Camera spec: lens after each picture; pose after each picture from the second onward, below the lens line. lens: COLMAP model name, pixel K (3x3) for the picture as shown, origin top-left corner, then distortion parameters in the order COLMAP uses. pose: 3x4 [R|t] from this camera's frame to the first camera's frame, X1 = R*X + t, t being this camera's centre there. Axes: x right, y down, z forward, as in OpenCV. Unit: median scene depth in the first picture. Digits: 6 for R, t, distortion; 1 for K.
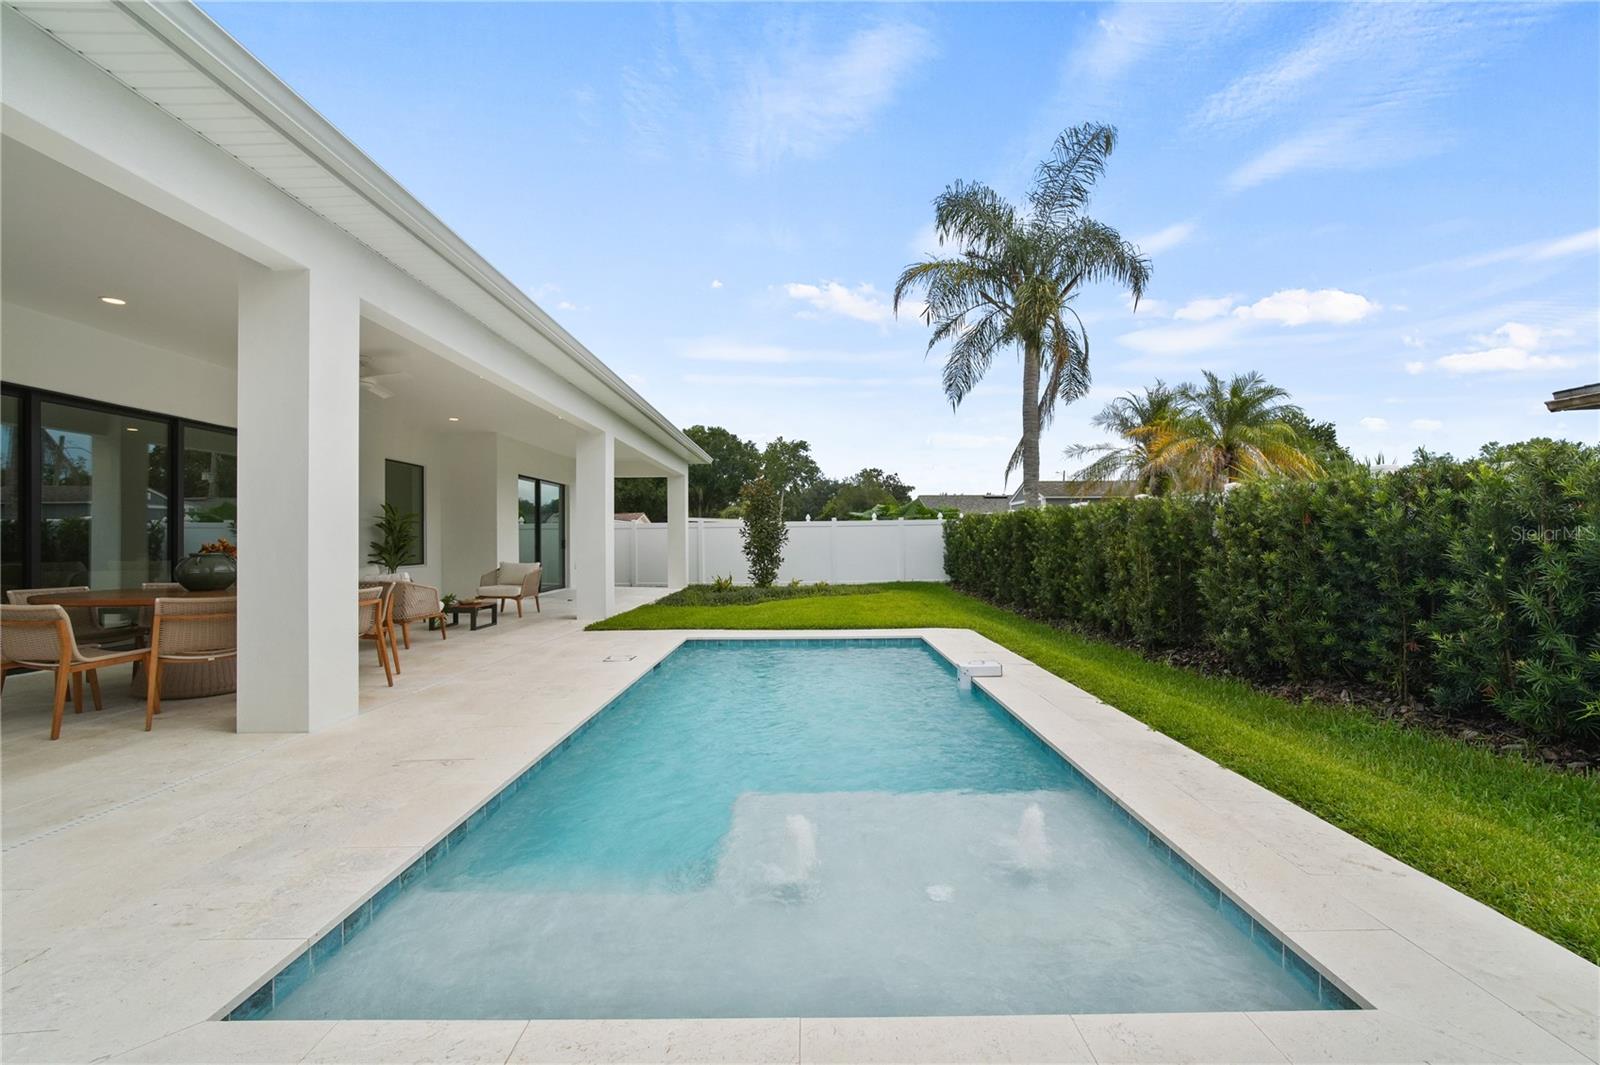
lens RADIAL K [[666.9, 0, 800.0], [0, 666.9, 532.5], [0, 0, 1]] dist [0.012550, 0.000025]
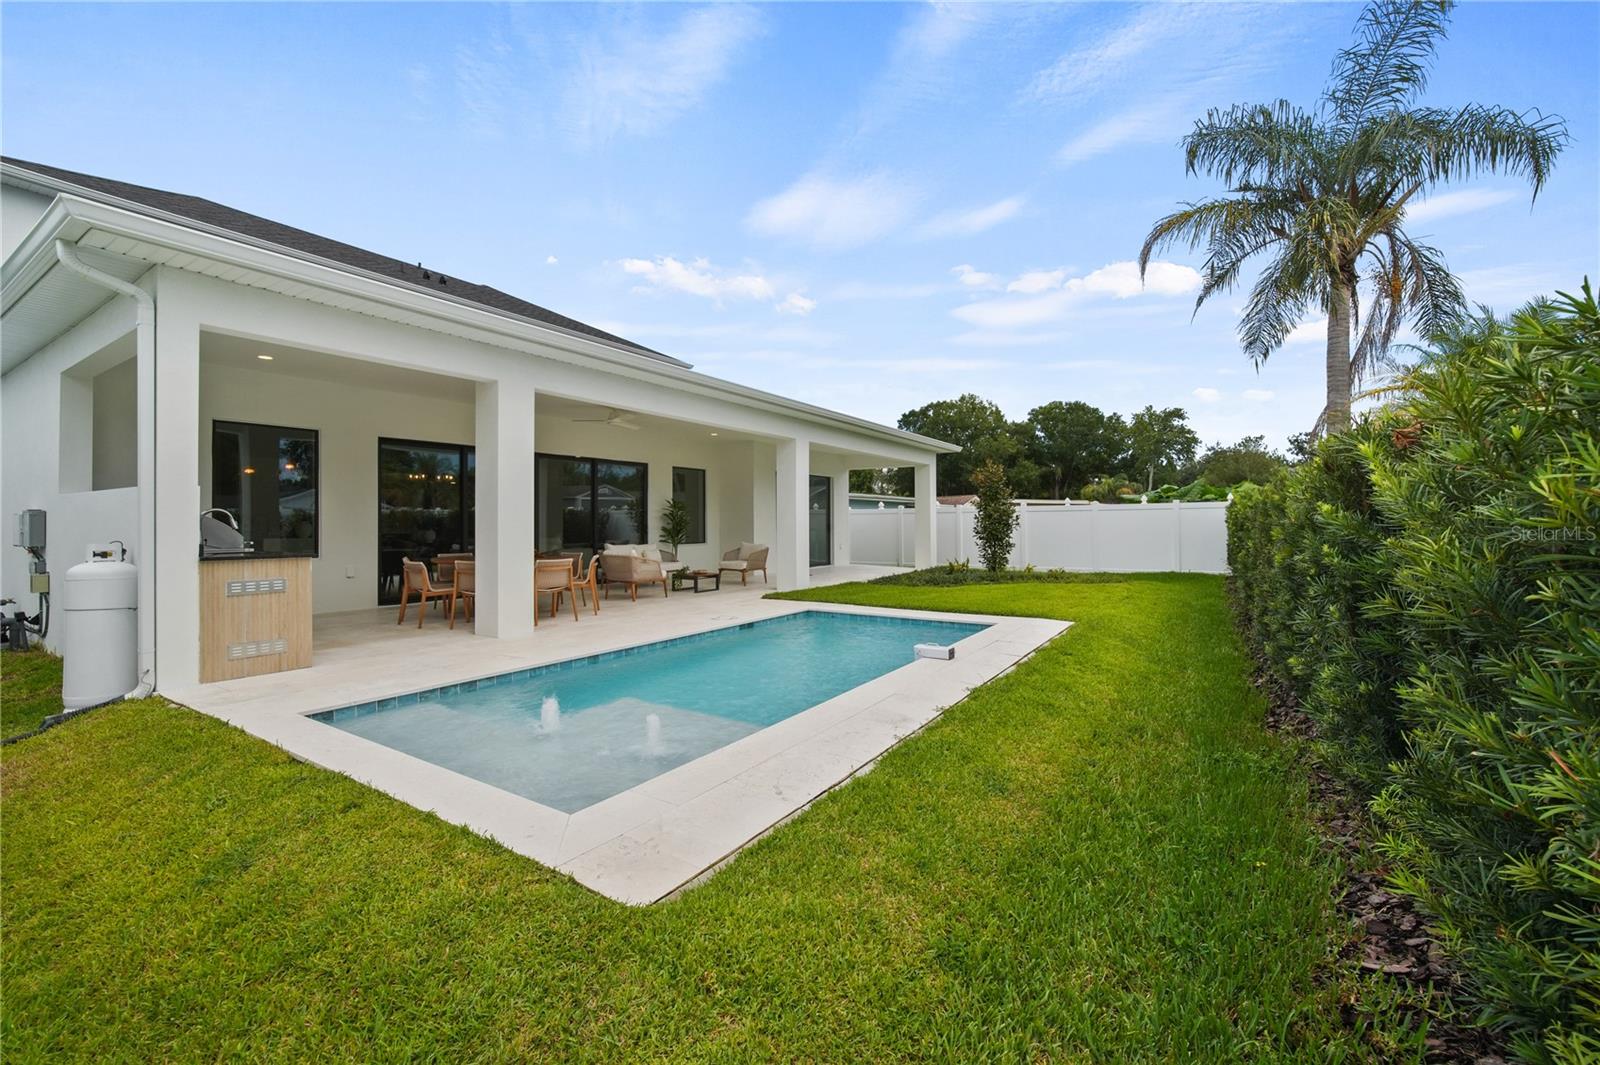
lens RADIAL K [[654.5, 0, 800.0], [0, 654.5, 532.5], [0, 0, 1]] dist [0.000489, -0.000074]
pose [[0.846075, 0.012267, -0.532922, 0.221934], [0.004494, 0.999536, 0.030143, -0.008835], [0.533044, -0.027898, 0.845627, -0.009950]]
